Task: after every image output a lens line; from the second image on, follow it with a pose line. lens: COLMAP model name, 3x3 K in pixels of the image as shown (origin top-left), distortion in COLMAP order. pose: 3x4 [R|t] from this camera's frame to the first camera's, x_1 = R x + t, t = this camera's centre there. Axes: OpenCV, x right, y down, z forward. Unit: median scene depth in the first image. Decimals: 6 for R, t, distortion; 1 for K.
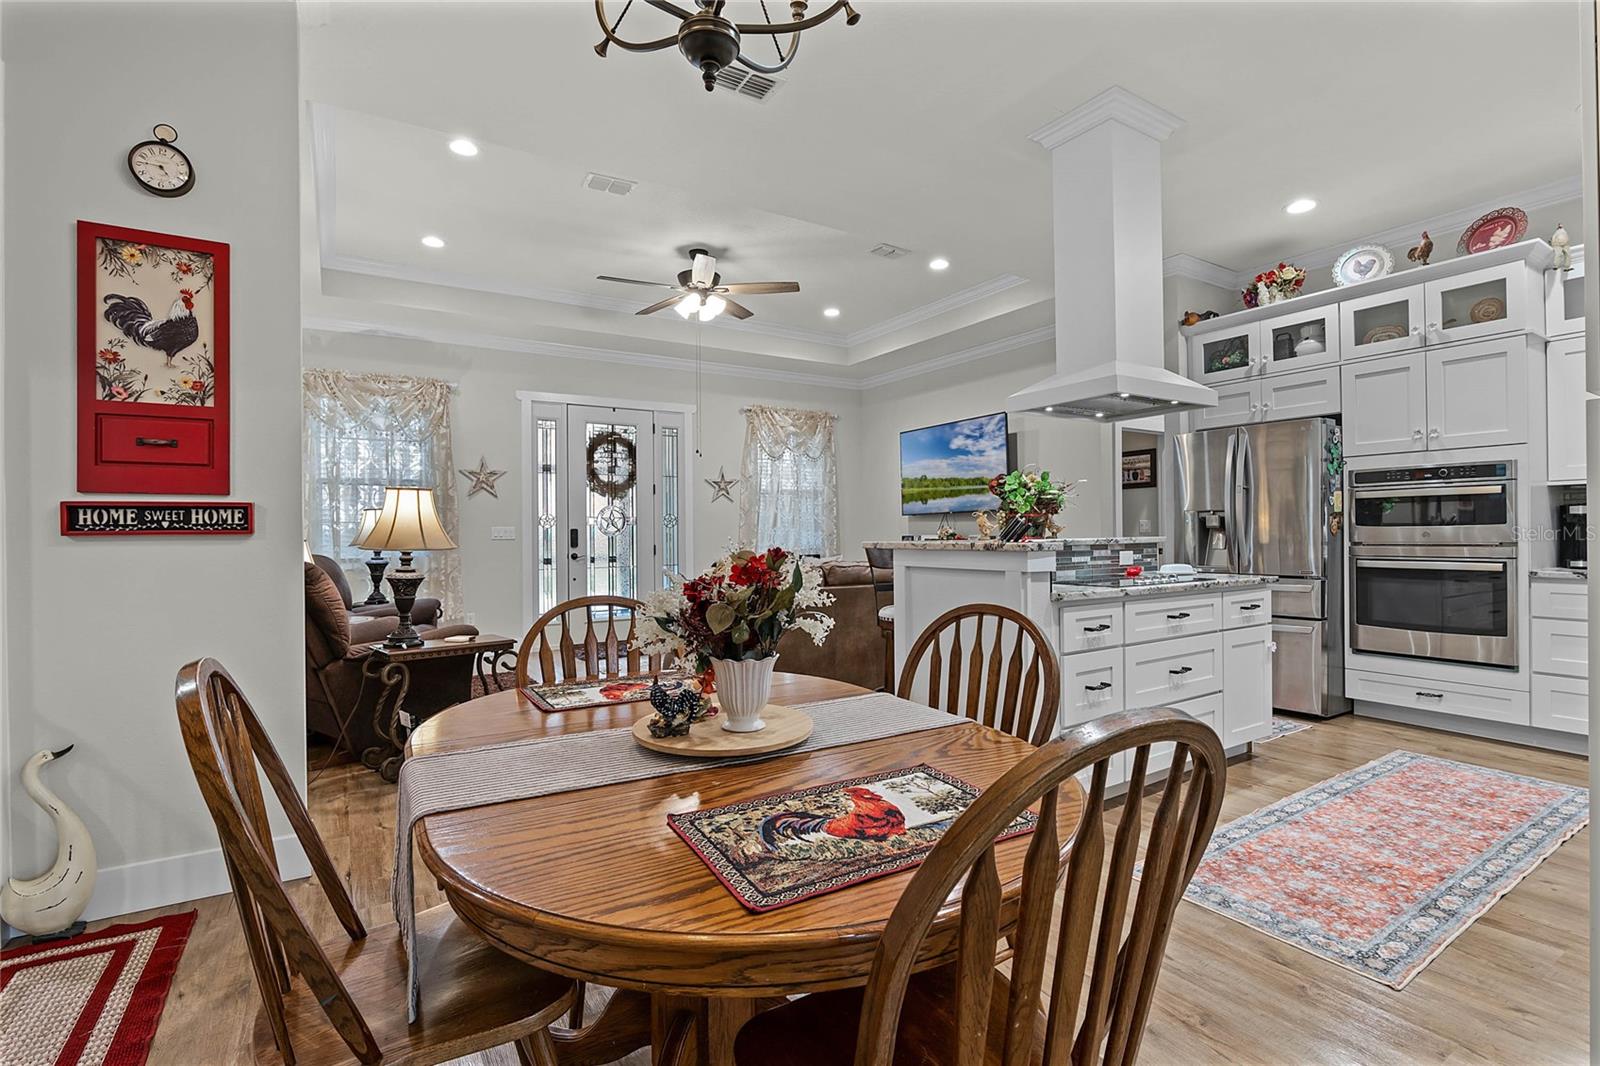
lens RADIAL K [[744.8, 0, 801.2], [0, 744.8, 532.2], [0, 0, 1]] dist [-0.024454, 0.007188]
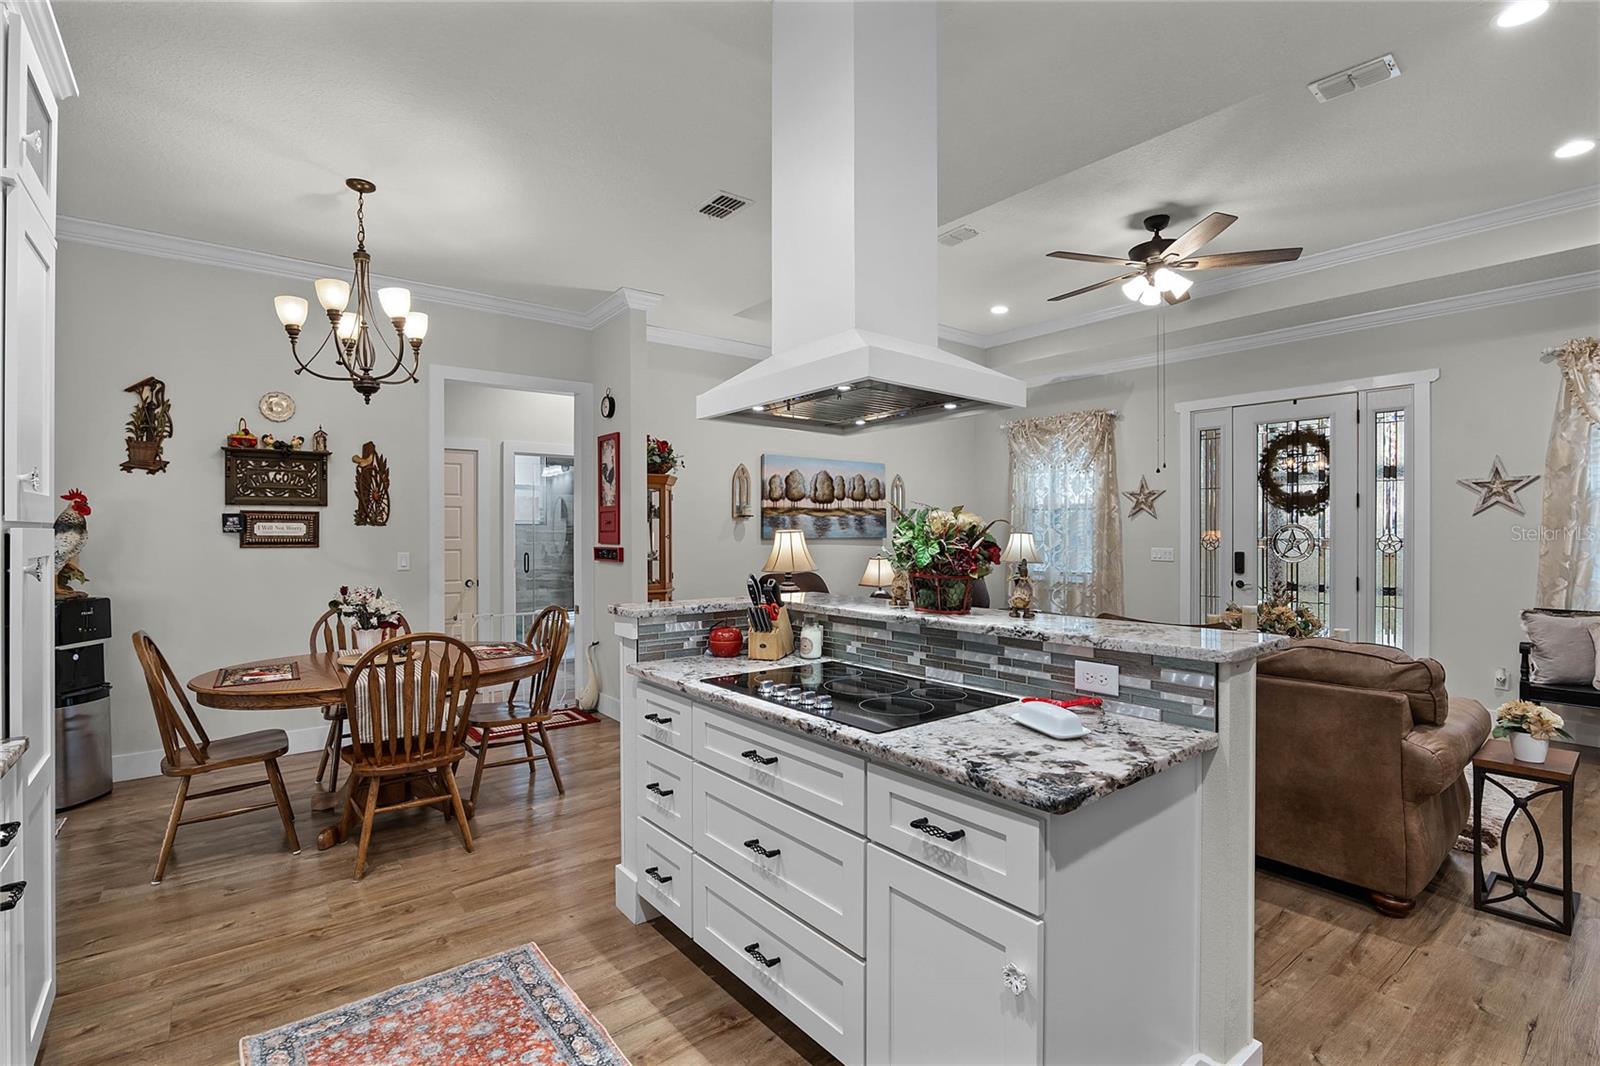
lens RADIAL K [[744.8, 0, 810.8], [0, 744.8, 531.1], [0, 0, 1]] dist [-0.024454, 0.007188]
pose [[0.114768, 0.007228, -0.993366, 0.634070], [-0.002034, 0.999973, 0.007041, -0.044023], [0.993390, 0.001212, 0.114779, 0.548027]]
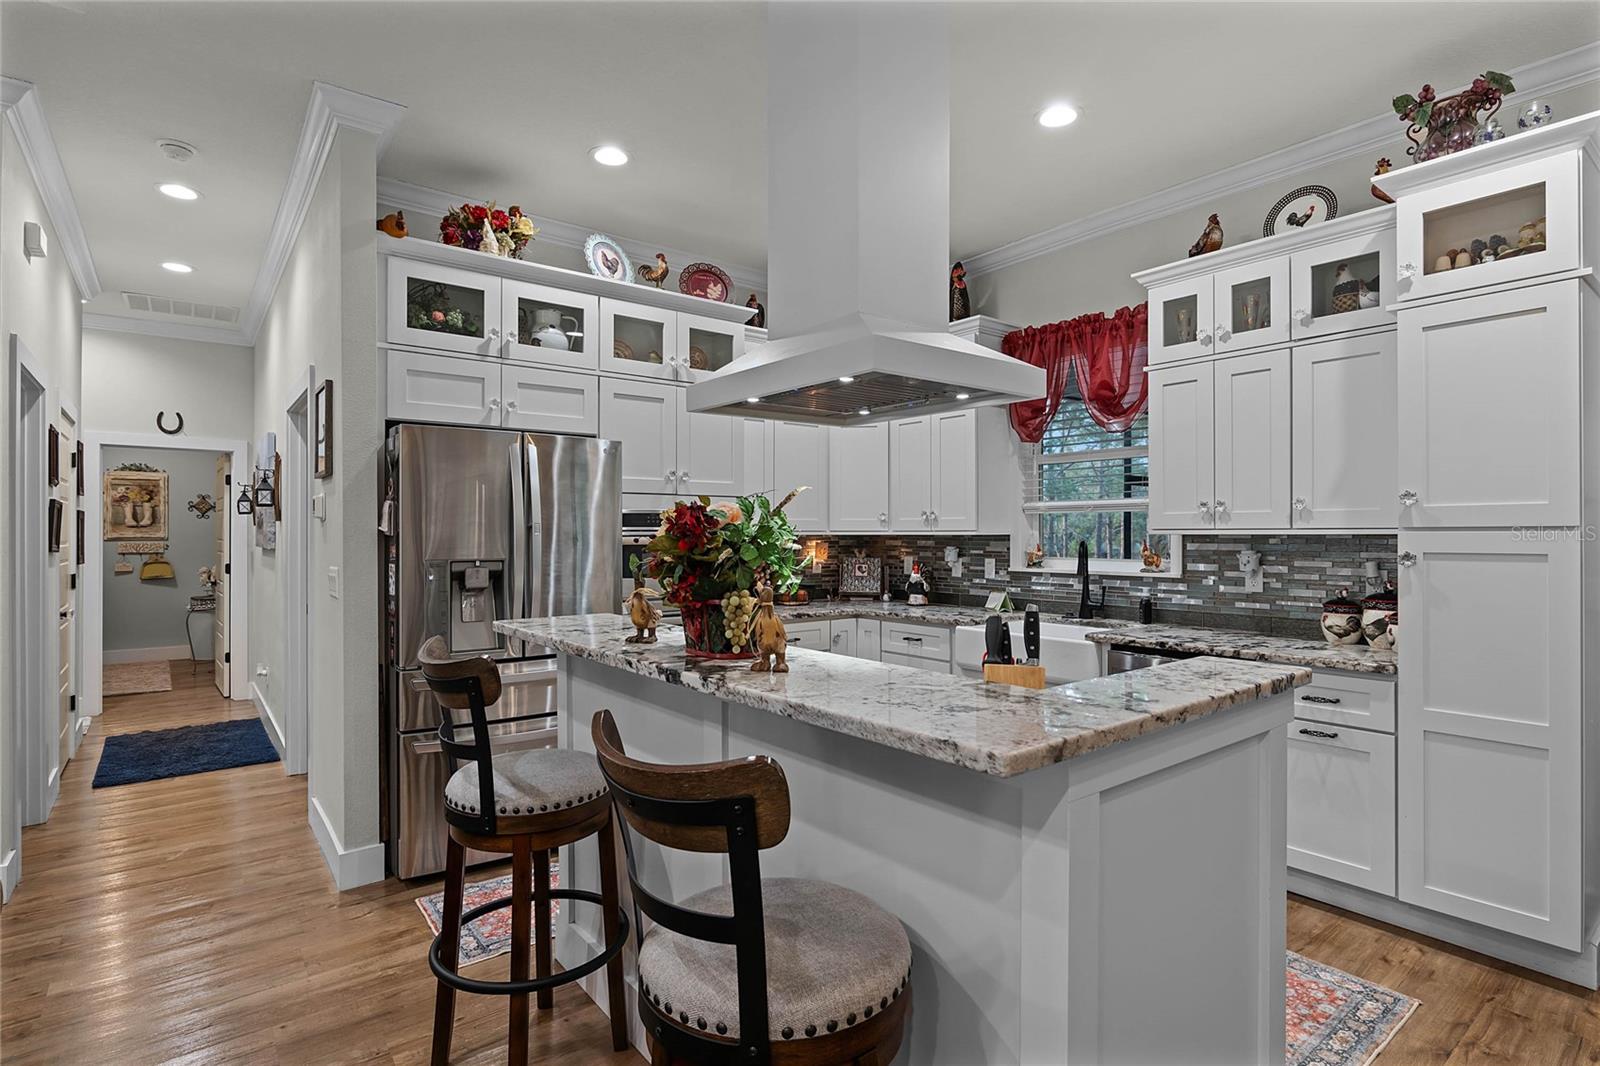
lens RADIAL K [[803.1, 0, 807.6], [0, 803.1, 530.4], [0, 0, 1]] dist [-0.004689, 0.002537]
pose [[-0.113281, 0.013524, 0.993471, -0.115397], [0.002094, 0.999908, -0.013373, -0.037460], [-0.993561, 0.000566, -0.113299, 0.678674]]
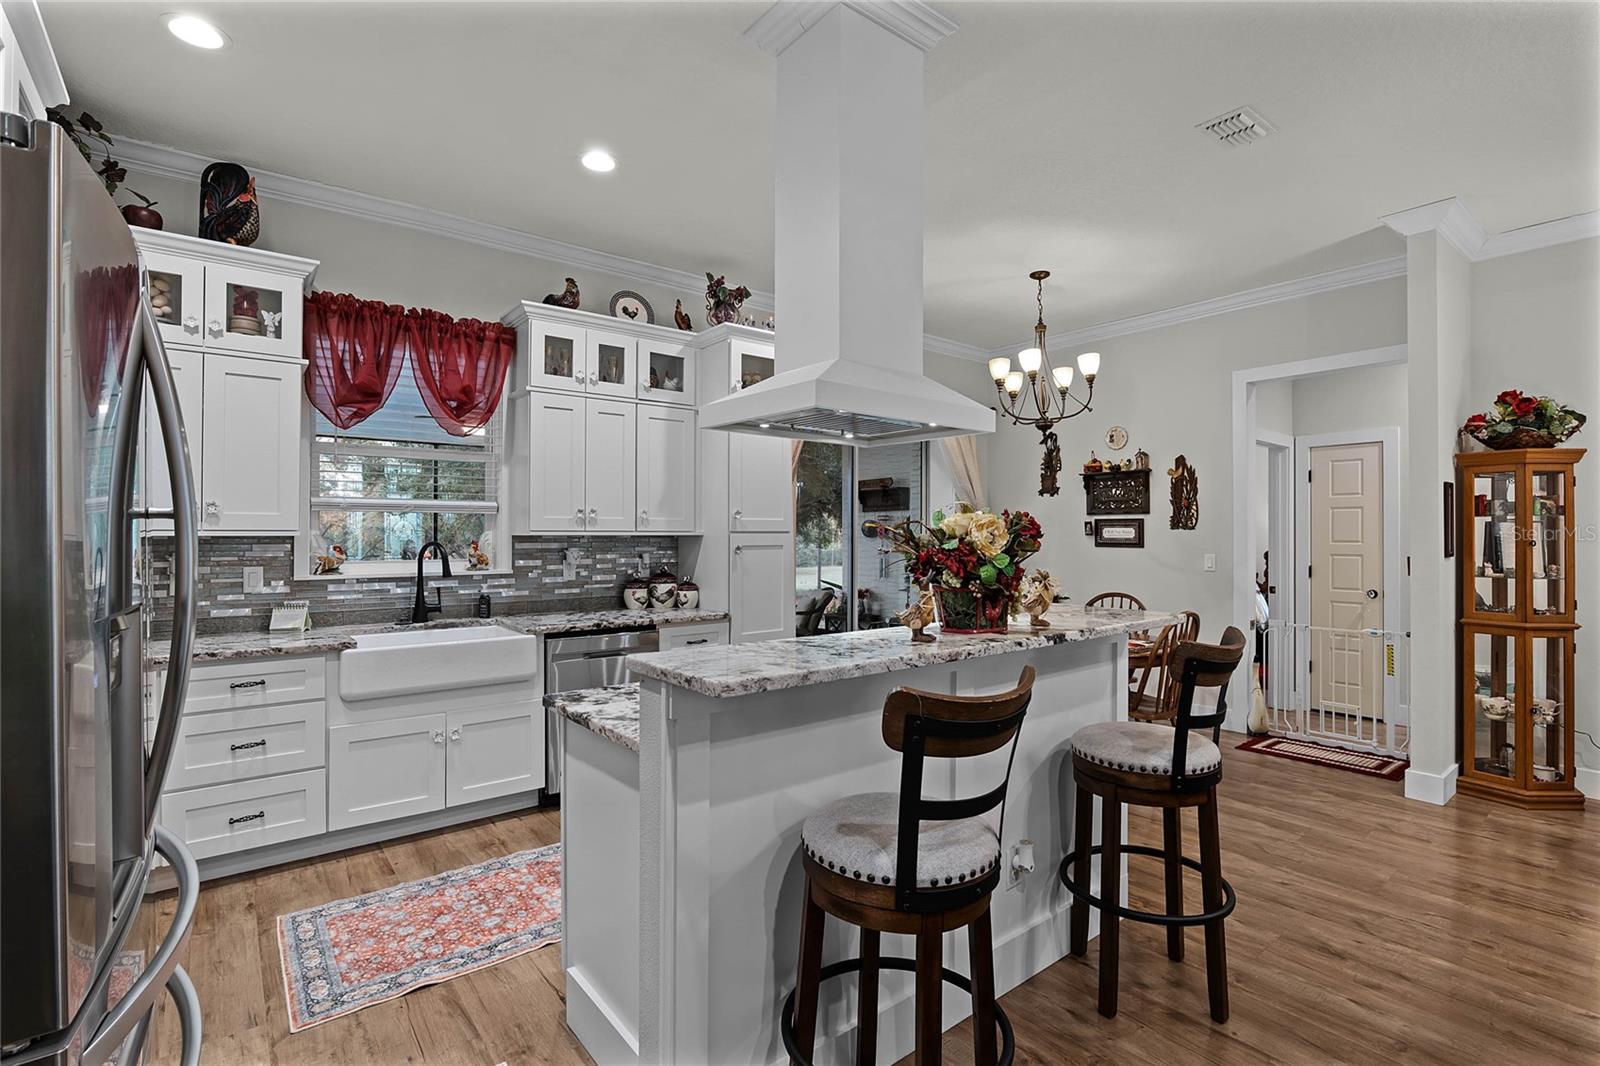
lens RADIAL K [[744.8, 0, 800.3], [0, 744.8, 534.2], [0, 0, 1]] dist [-0.024454, 0.007188]
pose [[-0.993709, 0.007207, -0.111759, 0.331983], [0.007033, 0.999973, 0.001957, -0.042976], [0.111770, 0.001158, -0.993733, 1.037257]]
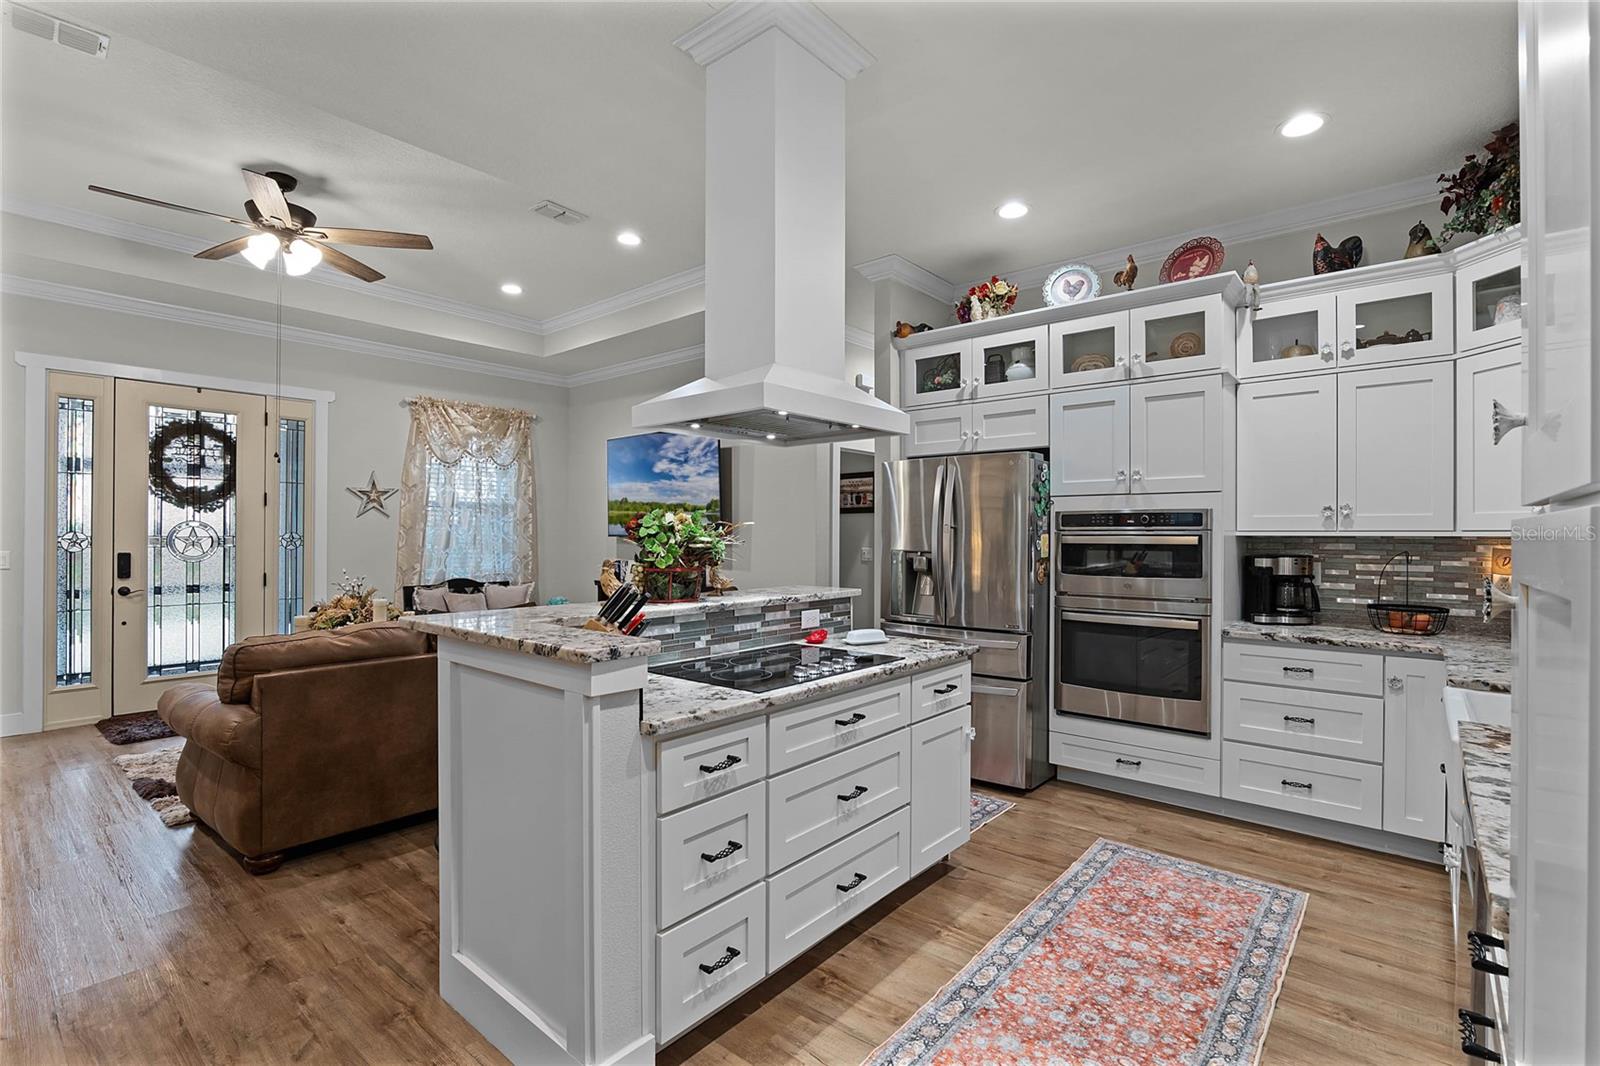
lens RADIAL K [[744.8, 0, 799.3], [0, 744.8, 531.9], [0, 0, 1]] dist [-0.024454, 0.007188]
pose [[0.954064, 0.014900, 0.299233, 0.134534], [-0.013354, 0.999885, -0.007214, -0.037173], [-0.299306, 0.002886, 0.954153, 0.176842]]
